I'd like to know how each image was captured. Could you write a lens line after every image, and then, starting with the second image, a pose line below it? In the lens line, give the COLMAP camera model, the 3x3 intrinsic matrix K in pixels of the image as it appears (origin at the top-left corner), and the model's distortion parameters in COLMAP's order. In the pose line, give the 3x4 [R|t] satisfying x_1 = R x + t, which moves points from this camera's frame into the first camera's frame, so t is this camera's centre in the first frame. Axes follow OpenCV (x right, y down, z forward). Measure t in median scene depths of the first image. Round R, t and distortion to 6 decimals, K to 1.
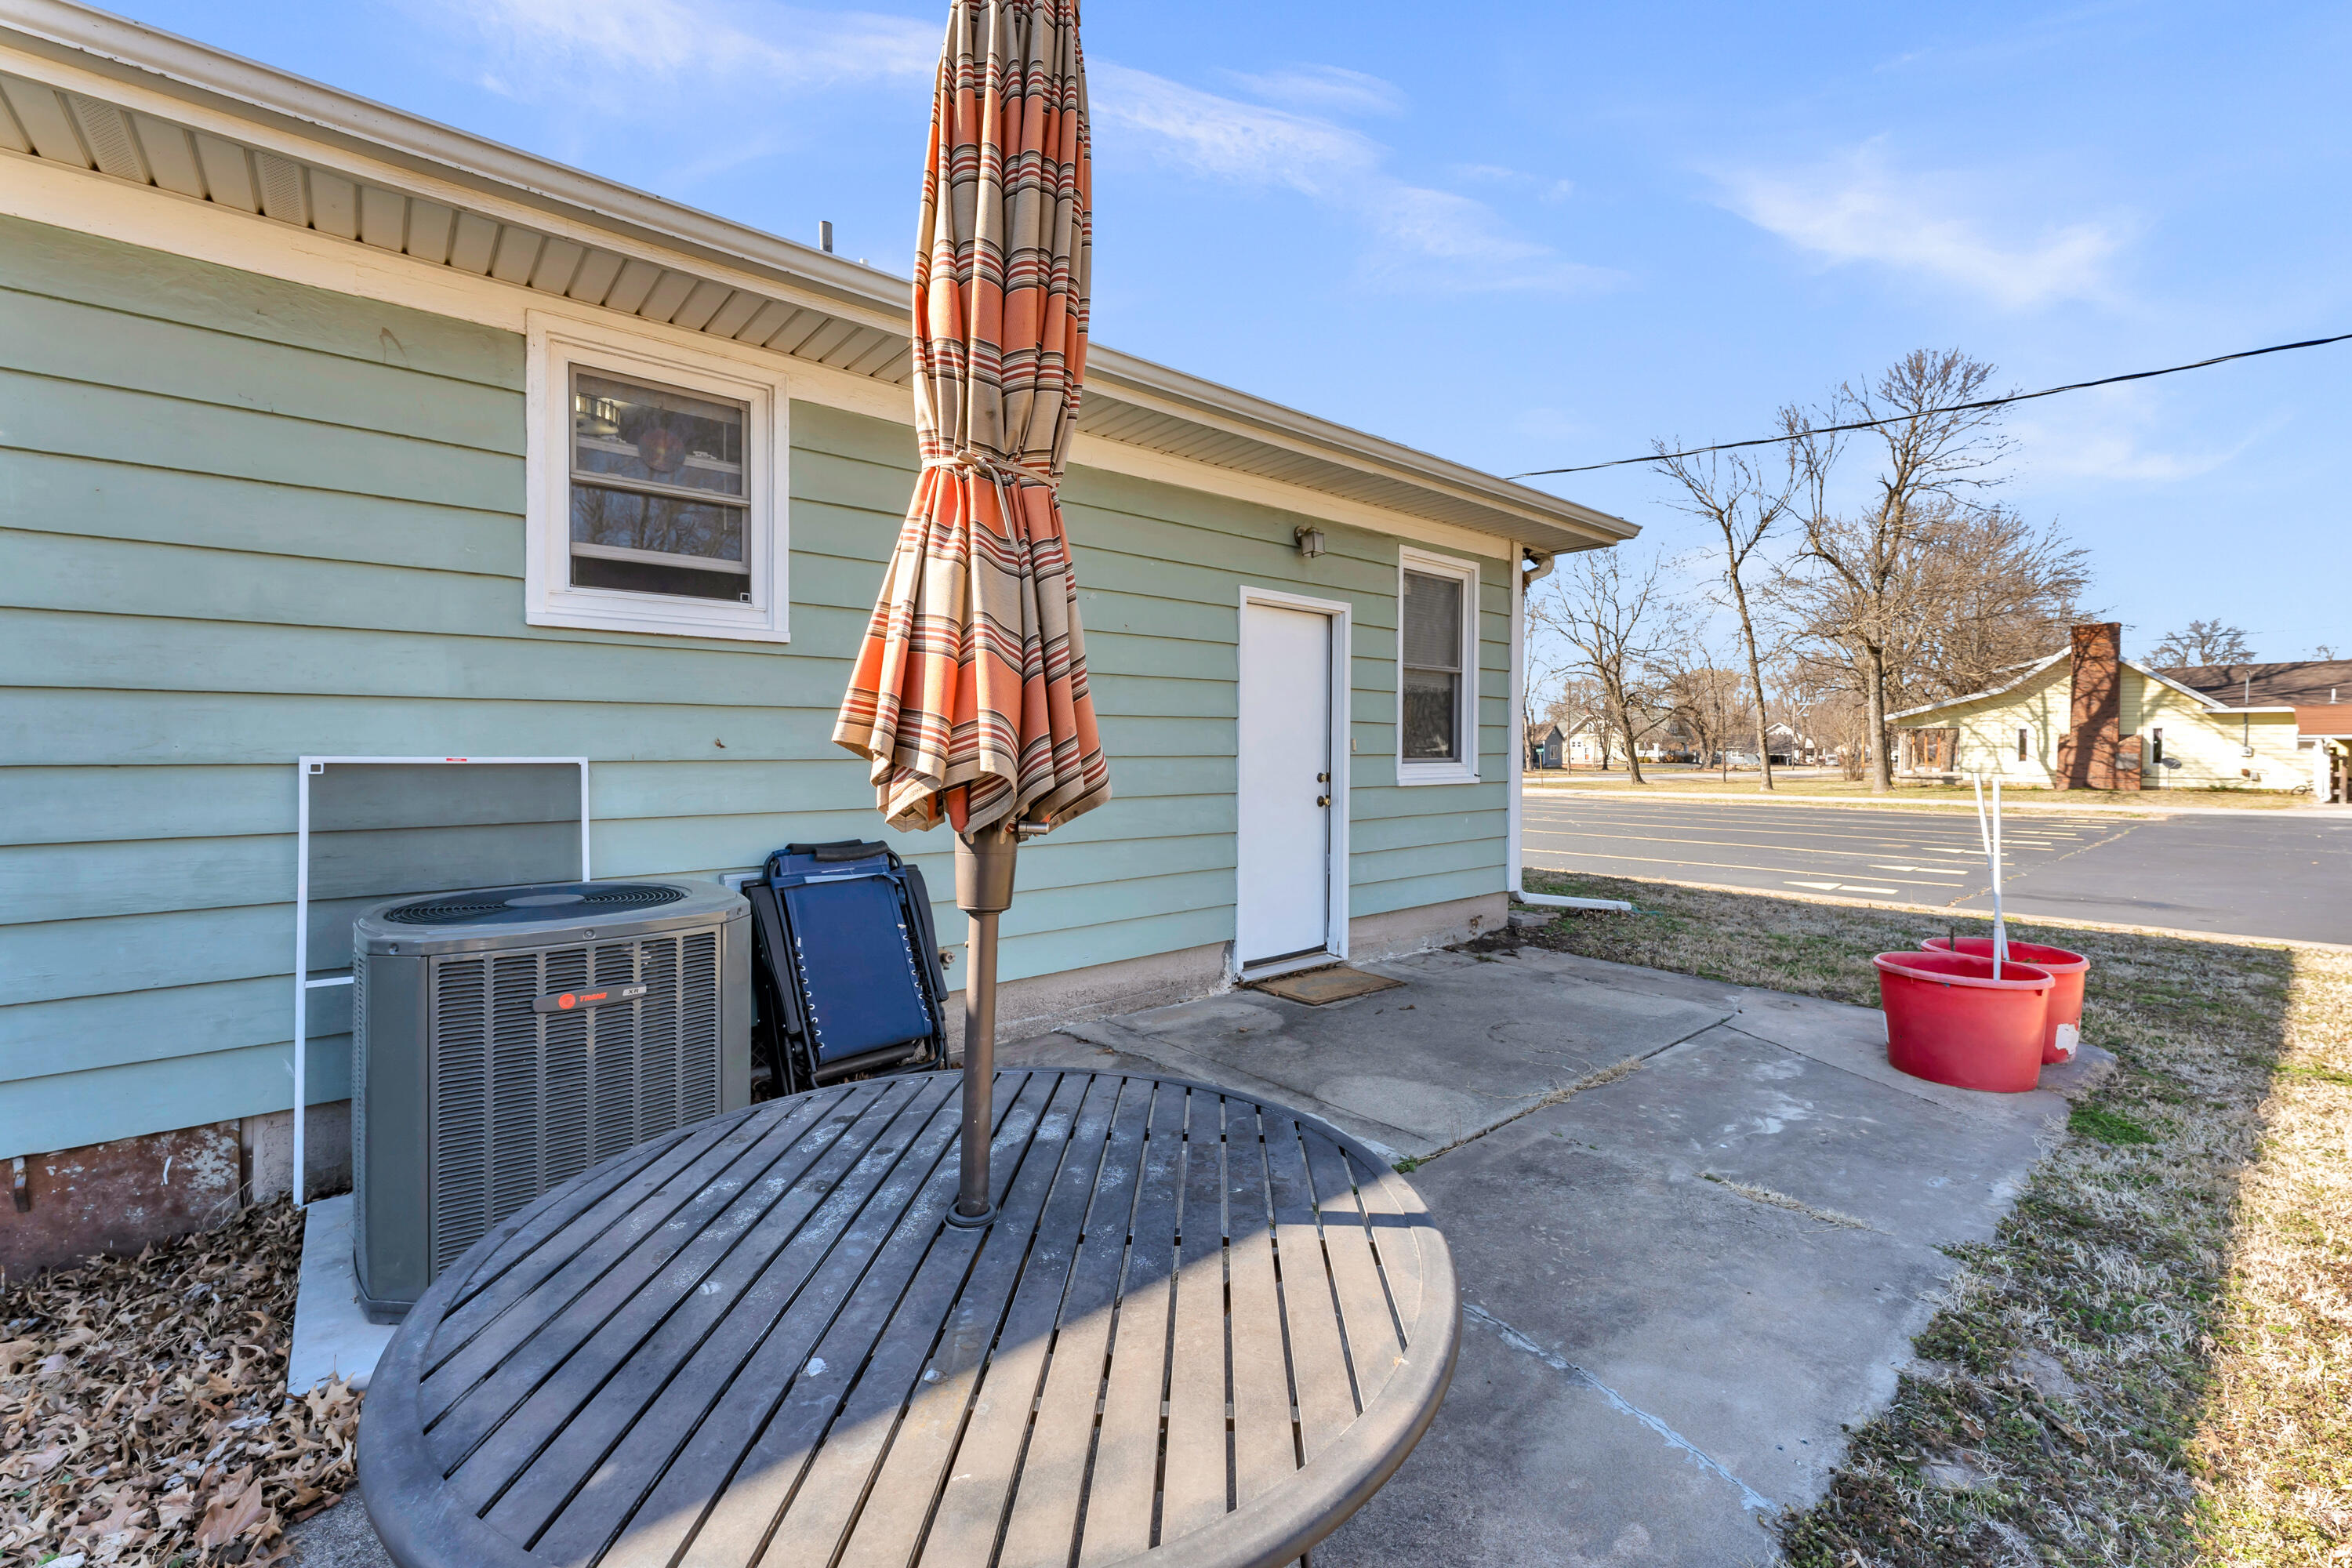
lens RADIAL K [[976.4, 0, 1170.3], [0, 976.4, 792.8], [0, 0, 1]] dist [0.013139, -0.000070]
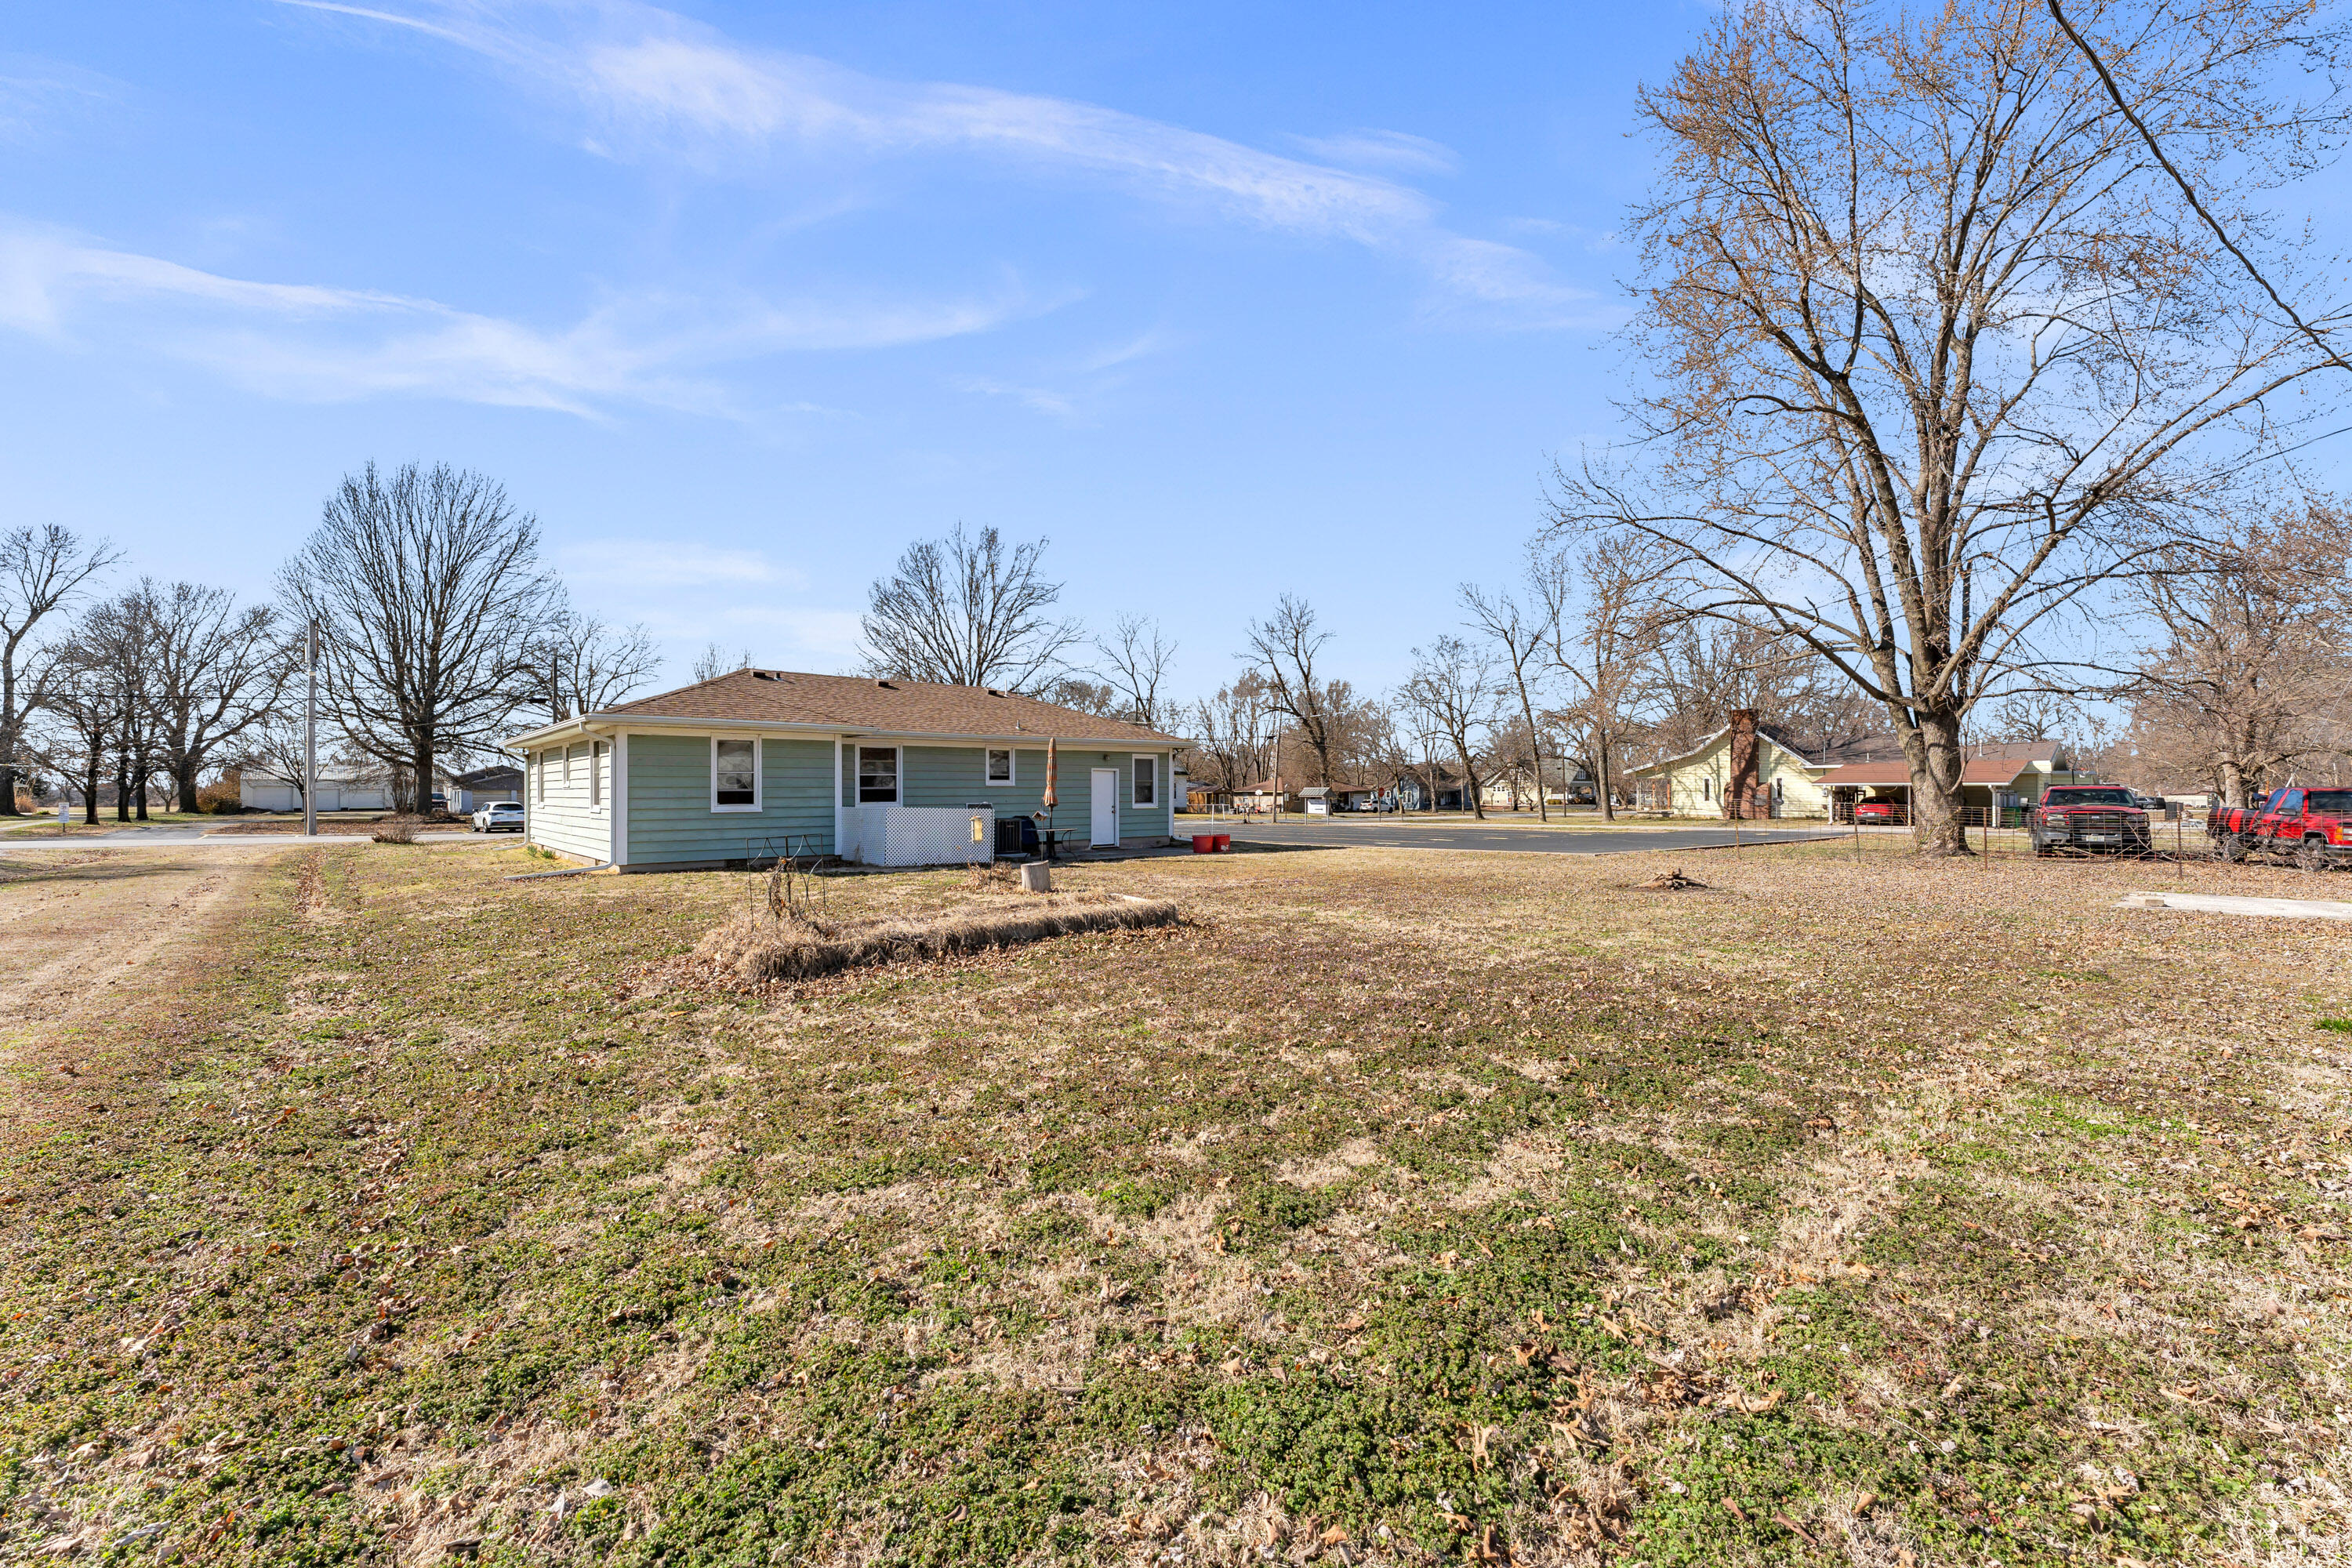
lens RADIAL K [[976.4, 0, 1170.3], [0, 976.4, 792.8], [0, 0, 1]] dist [0.013139, -0.000070]
pose [[0.997518, 0.001256, -0.070406, 0.622804], [-0.003639, 0.999424, -0.033729, 0.060976], [0.070323, 0.033902, 0.996948, -2.945464]]
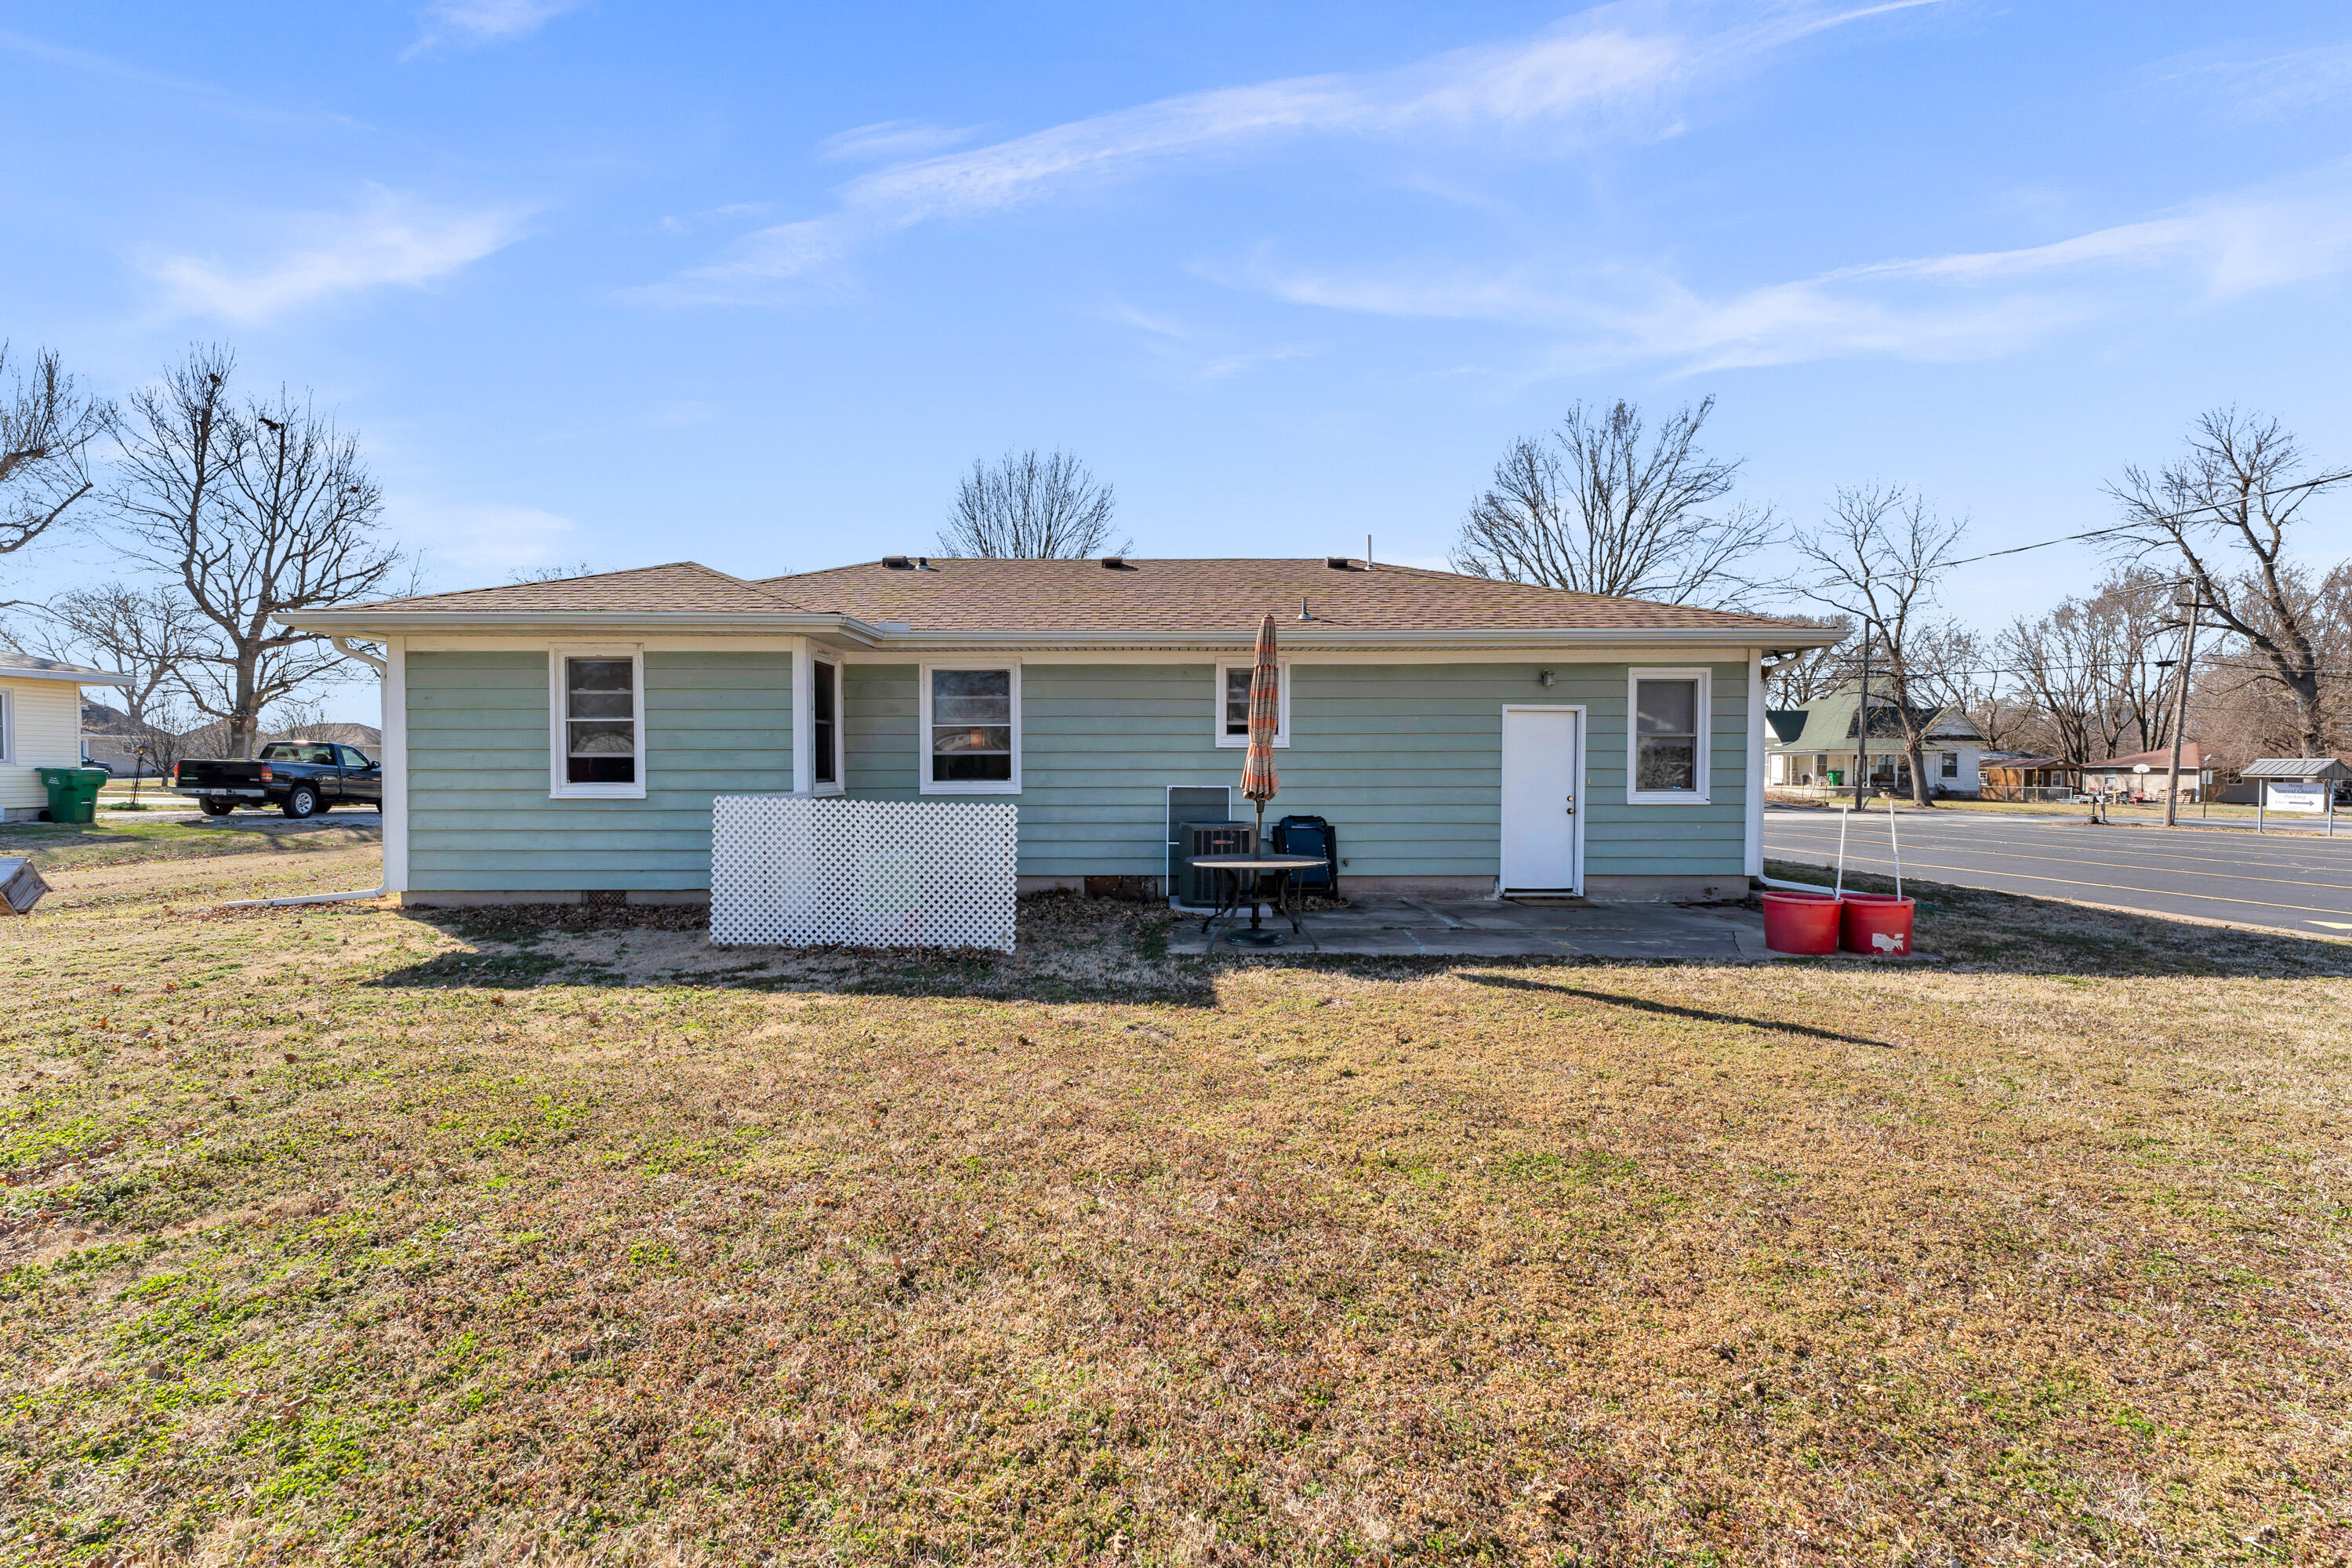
lens RADIAL K [[976.4, 0, 1170.3], [0, 976.4, 792.8], [0, 0, 1]] dist [0.013139, -0.000070]
pose [[0.723087, 0.022225, -0.690400, 0.748471], [-0.027817, 0.999608, 0.003045, -0.008039], [0.690197, 0.017003, 0.723422, -0.740777]]
